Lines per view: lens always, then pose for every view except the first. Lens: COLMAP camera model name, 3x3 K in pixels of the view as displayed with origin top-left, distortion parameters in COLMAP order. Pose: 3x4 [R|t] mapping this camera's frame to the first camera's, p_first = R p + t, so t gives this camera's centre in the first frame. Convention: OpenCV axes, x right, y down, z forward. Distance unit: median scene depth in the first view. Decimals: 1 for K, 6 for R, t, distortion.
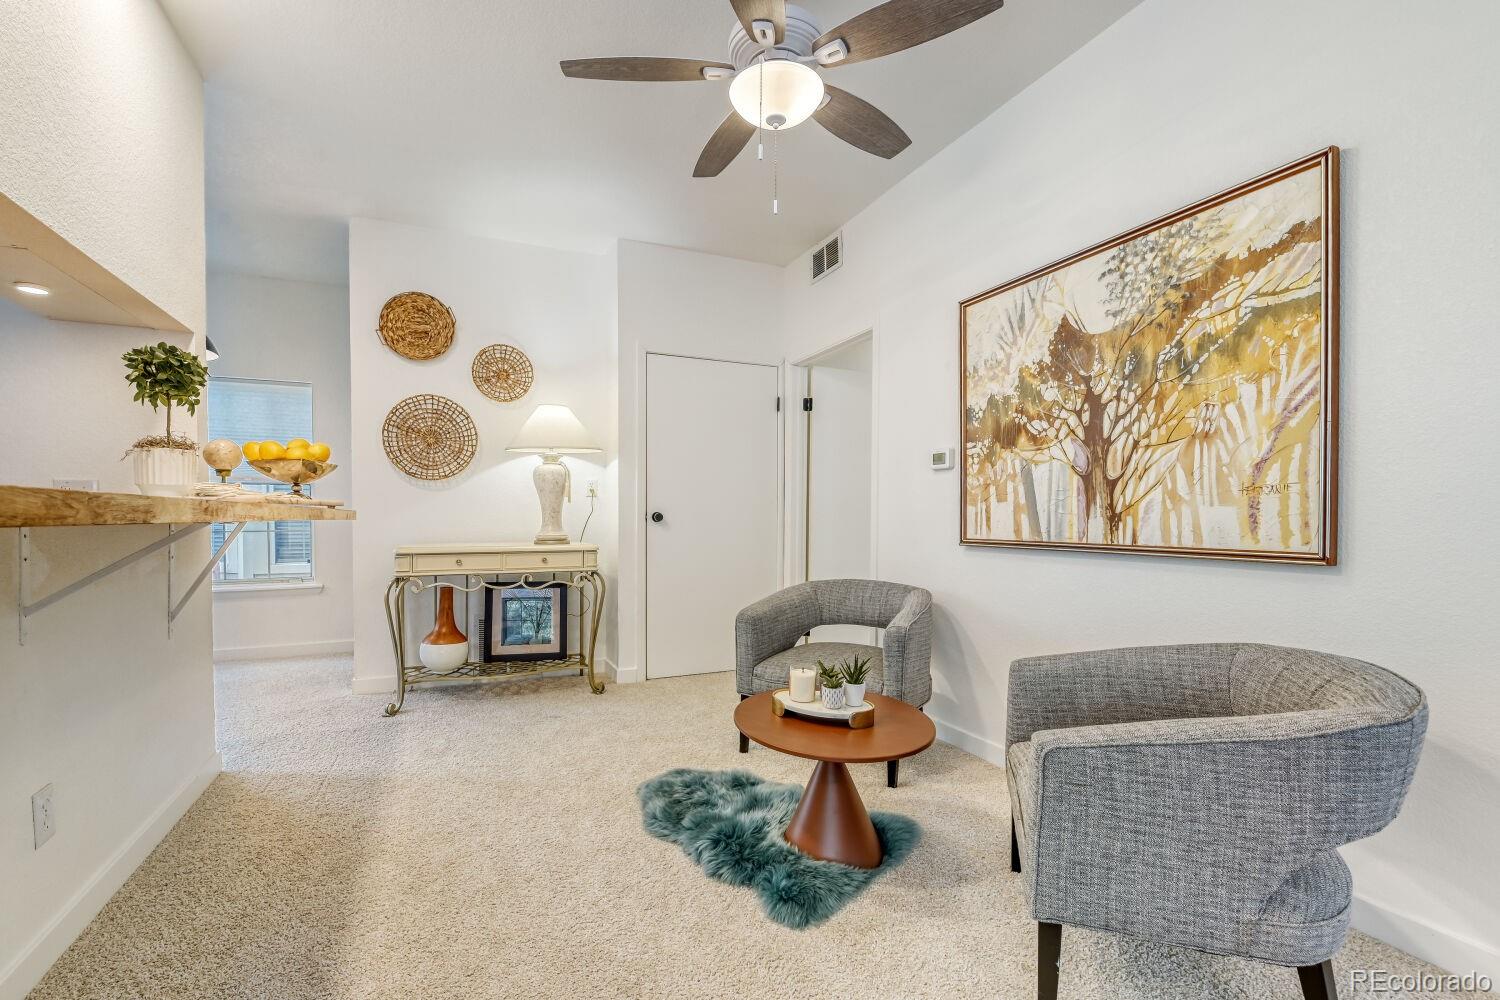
lens RADIAL K [[654.9, 0, 739.2], [0, 654.9, 530.0], [0, 0, 1]] dist [-0.002592, -0.000540]
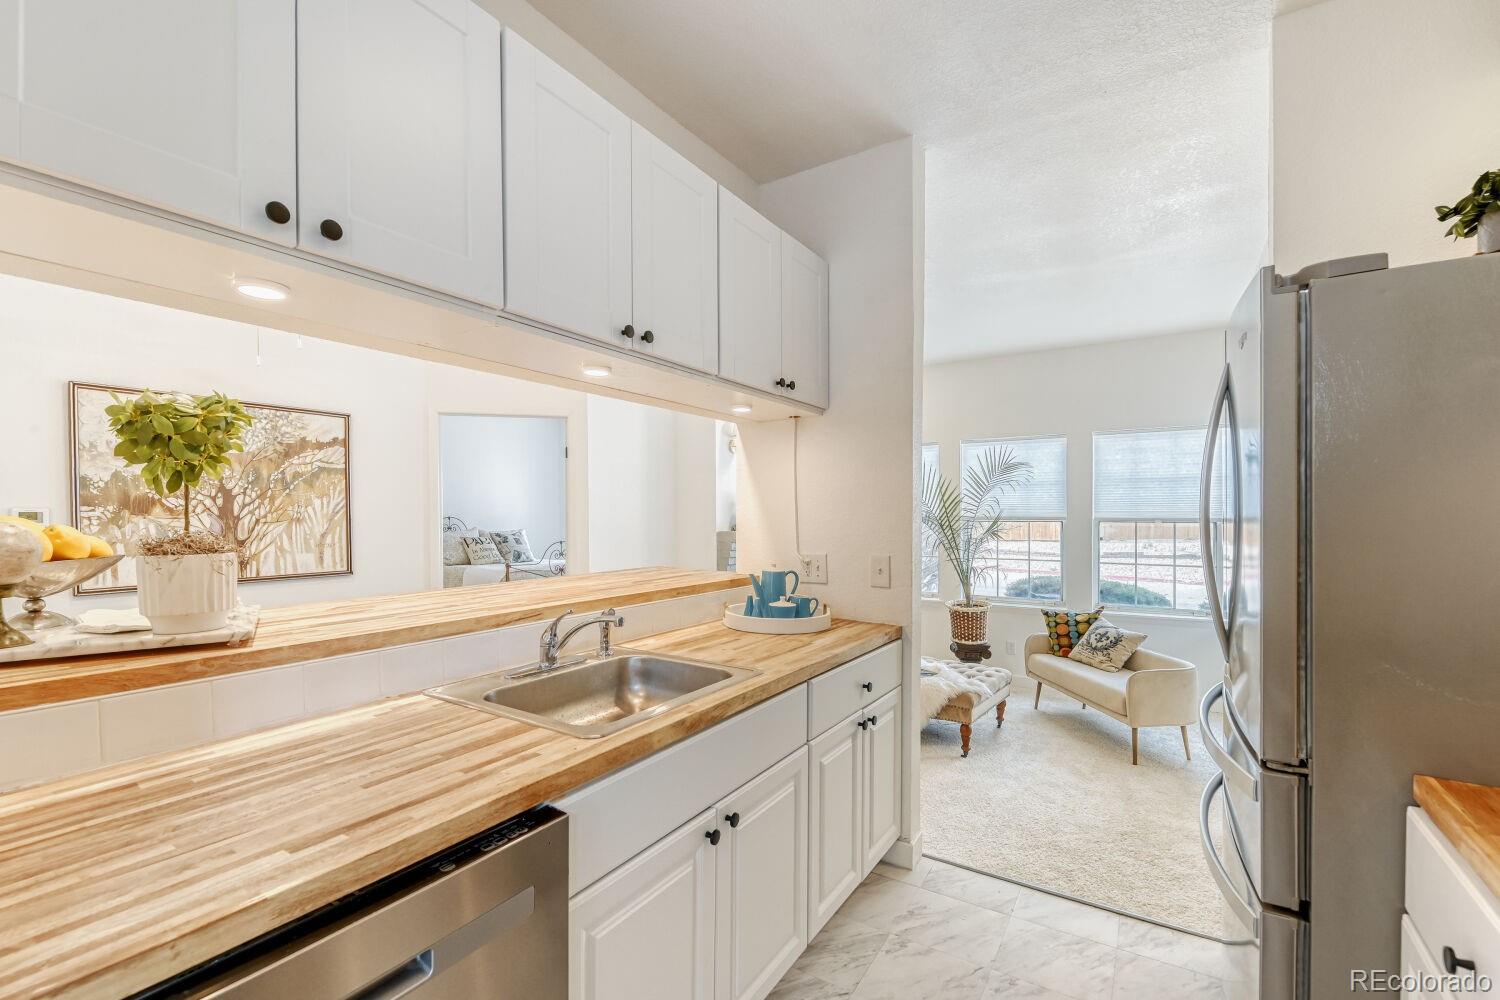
lens RADIAL K [[648.5, 0, 739.8], [0, 648.5, 508.5], [0, 0, 1]] dist [0.000988, -0.000041]
pose [[-0.538320, 0.004394, 0.842729, -1.616102], [0.015874, 0.999862, 0.004927, -0.151755], [-0.842591, 0.016030, -0.538315, 0.829779]]
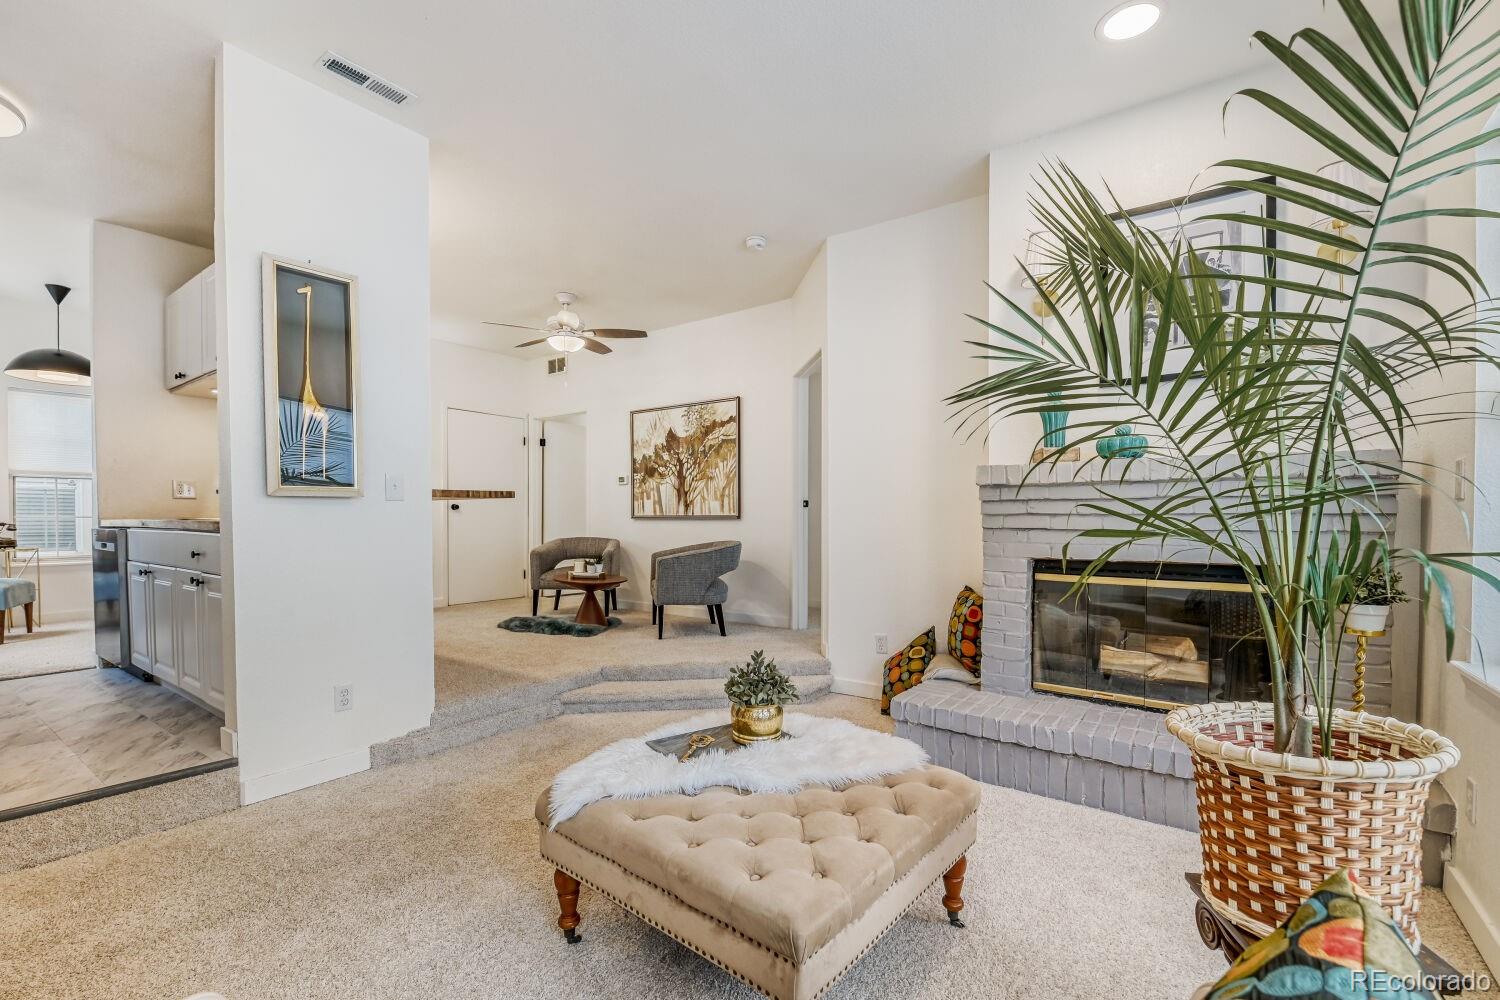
lens RADIAL K [[654.9, 0, 739.2], [0, 654.9, 530.0], [0, 0, 1]] dist [-0.002592, -0.000540]
pose [[0.872242, -0.008807, 0.488995, -0.586994], [0.009908, 0.999951, 0.000336, 0.085879], [-0.488974, 0.004552, 0.872287, -1.523587]]
